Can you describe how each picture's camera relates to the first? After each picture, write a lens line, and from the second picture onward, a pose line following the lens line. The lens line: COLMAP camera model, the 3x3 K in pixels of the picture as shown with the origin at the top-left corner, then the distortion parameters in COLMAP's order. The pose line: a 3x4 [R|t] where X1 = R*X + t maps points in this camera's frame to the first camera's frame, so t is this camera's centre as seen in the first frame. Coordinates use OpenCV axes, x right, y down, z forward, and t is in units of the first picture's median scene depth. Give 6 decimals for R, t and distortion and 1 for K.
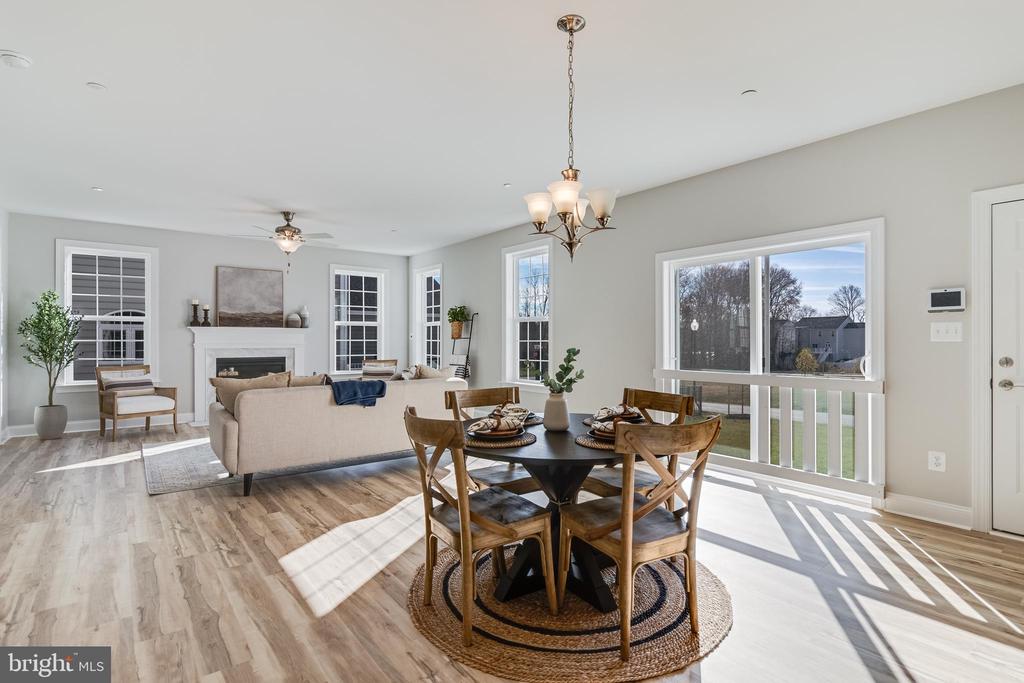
lens RADIAL K [[507.2, 0, 512.0], [0, 507.2, 341.5], [0, 0, 1]] dist [-0.001724, -0.000581]
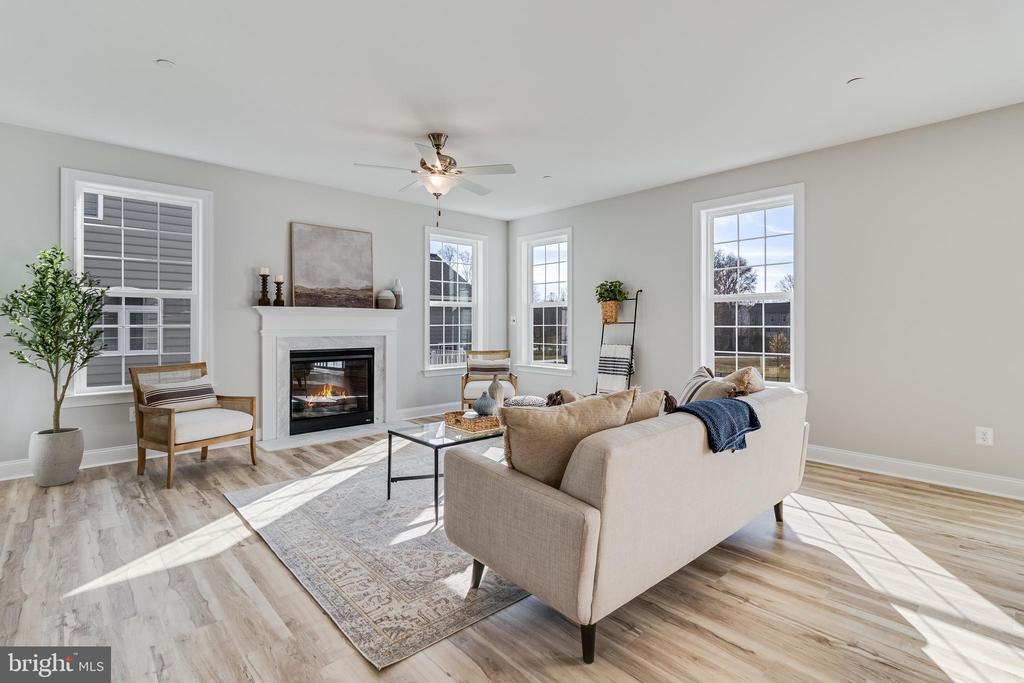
lens RADIAL K [[489.3, 0, 512.6], [0, 489.3, 327.4], [0, 0, 1]] dist [0.001611, 0.000468]
pose [[0.996810, -0.000138, 0.079817, -0.340225], [-0.000103, 0.999995, 0.003014, -0.002231], [-0.079817, -0.003012, 0.996805, 0.299642]]
